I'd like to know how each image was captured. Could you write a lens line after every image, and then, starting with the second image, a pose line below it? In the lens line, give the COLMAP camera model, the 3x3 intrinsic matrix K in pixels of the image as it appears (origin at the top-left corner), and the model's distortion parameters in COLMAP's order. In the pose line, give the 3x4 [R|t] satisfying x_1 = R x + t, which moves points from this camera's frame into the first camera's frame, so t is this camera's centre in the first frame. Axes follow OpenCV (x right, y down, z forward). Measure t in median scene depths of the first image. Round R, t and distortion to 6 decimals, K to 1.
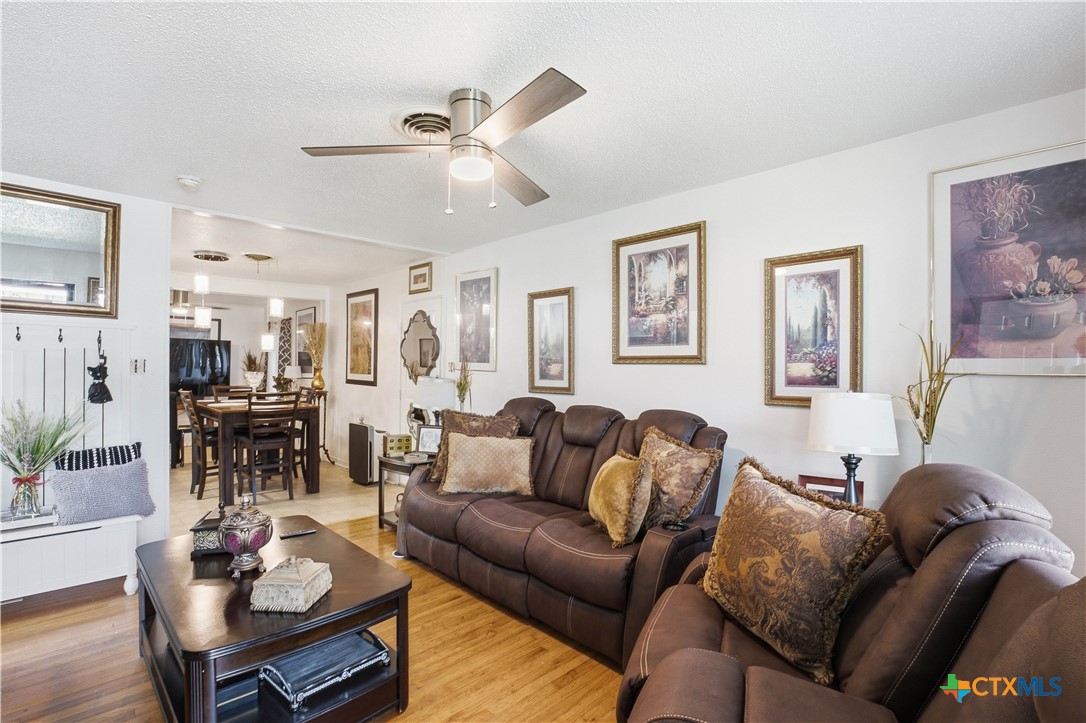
lens RADIAL K [[501.7, 0, 543.0], [0, 501.7, 361.5], [0, 0, 1]] dist [-0.018654, -0.000157]
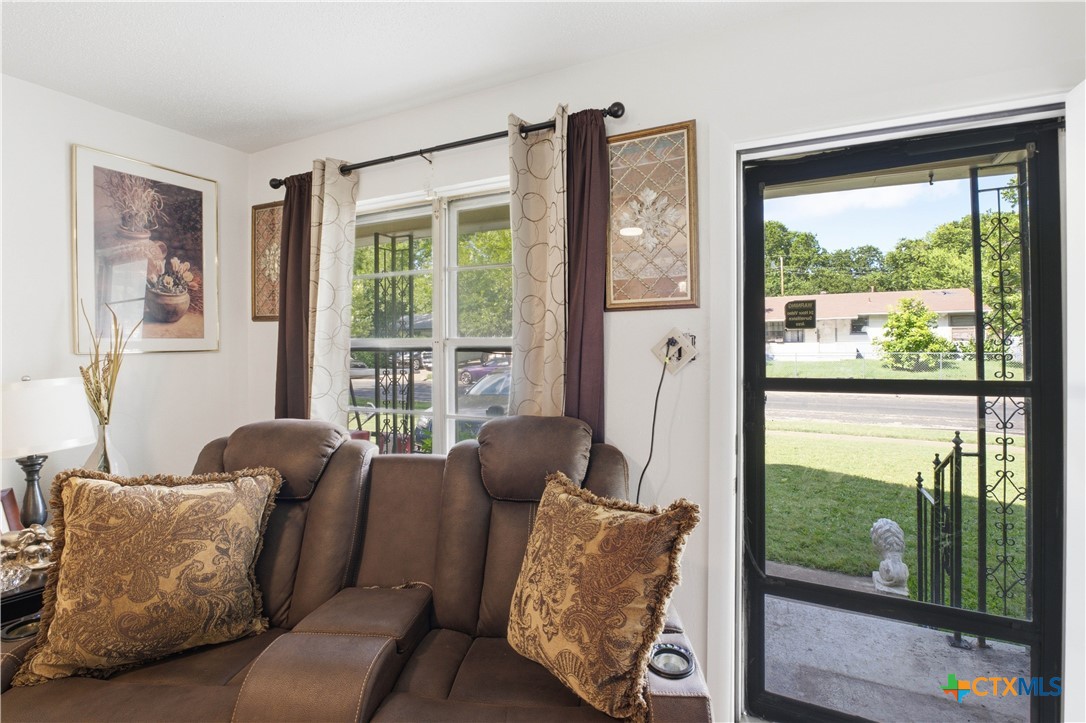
lens RADIAL K [[502.9, 0, 540.1], [0, 502.9, 344.6], [0, 0, 1]] dist [-0.032183, -0.000005]
pose [[-0.296016, -0.008271, 0.955147, -0.449200], [-0.002801, 0.999966, 0.007791, -0.004421], [-0.955179, -0.000369, -0.296029, 0.489186]]
